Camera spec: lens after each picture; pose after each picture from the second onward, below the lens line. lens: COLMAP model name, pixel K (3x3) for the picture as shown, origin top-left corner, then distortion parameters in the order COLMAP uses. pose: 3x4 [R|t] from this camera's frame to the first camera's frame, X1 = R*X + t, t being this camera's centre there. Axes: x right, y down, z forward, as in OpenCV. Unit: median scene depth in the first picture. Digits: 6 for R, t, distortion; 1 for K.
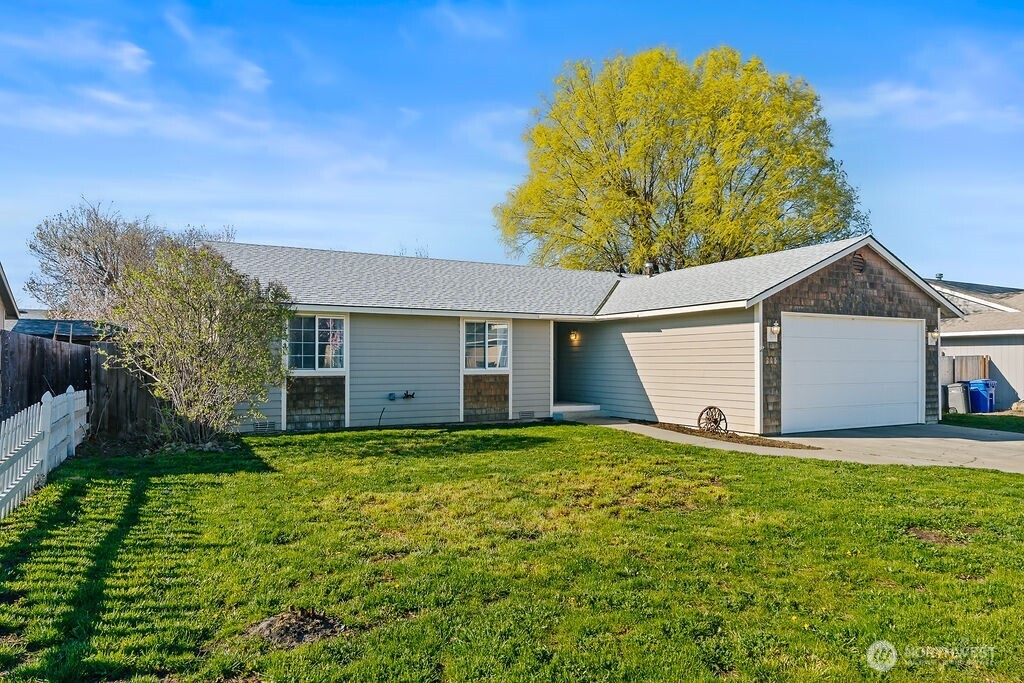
lens RADIAL K [[645.6, 0, 513.8], [0, 645.6, 351.7], [0, 0, 1]] dist [0.001185, 0.001017]
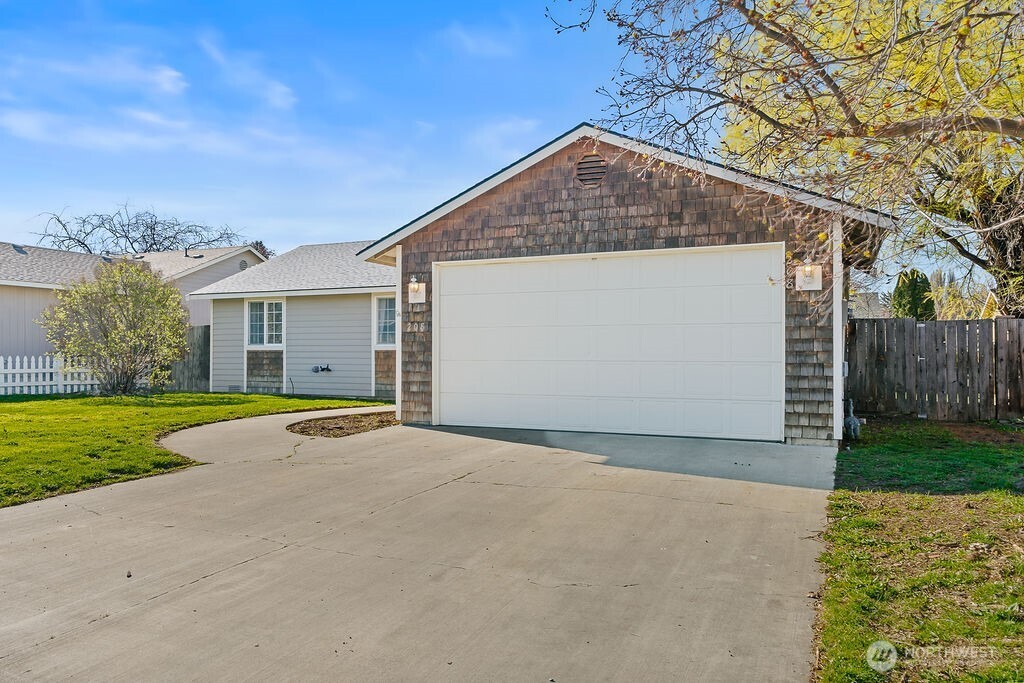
lens RADIAL K [[743.2, 0, 504.4], [0, 743.2, 344.1], [0, 0, 1]] dist [-0.004792, -0.000931]
pose [[0.607289, -0.008692, -0.794434, 1.035780], [0.014050, 0.999901, -0.000200, 0.031294], [0.794357, -0.011040, 0.607351, 0.483370]]
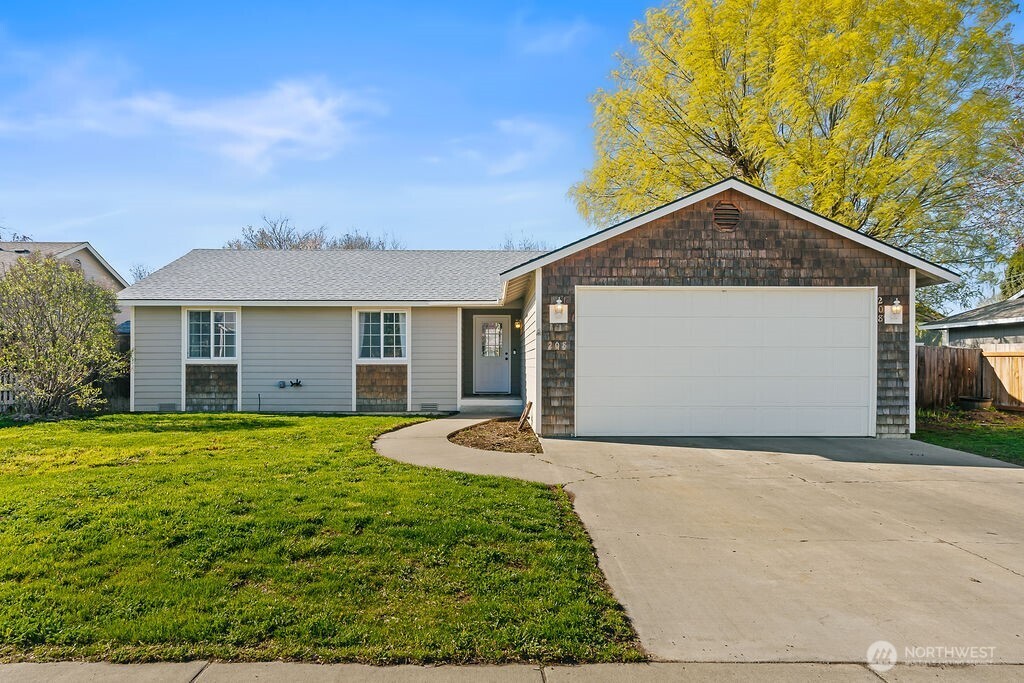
lens RADIAL K [[684.3, 0, 509.8], [0, 684.3, 360.1], [0, 0, 1]] dist [-0.007094, -0.000273]
pose [[0.890682, 0.000241, -0.454627, 0.657009], [0.006335, 0.999896, 0.012941, 0.017815], [0.454583, -0.014407, 0.890588, 0.175270]]
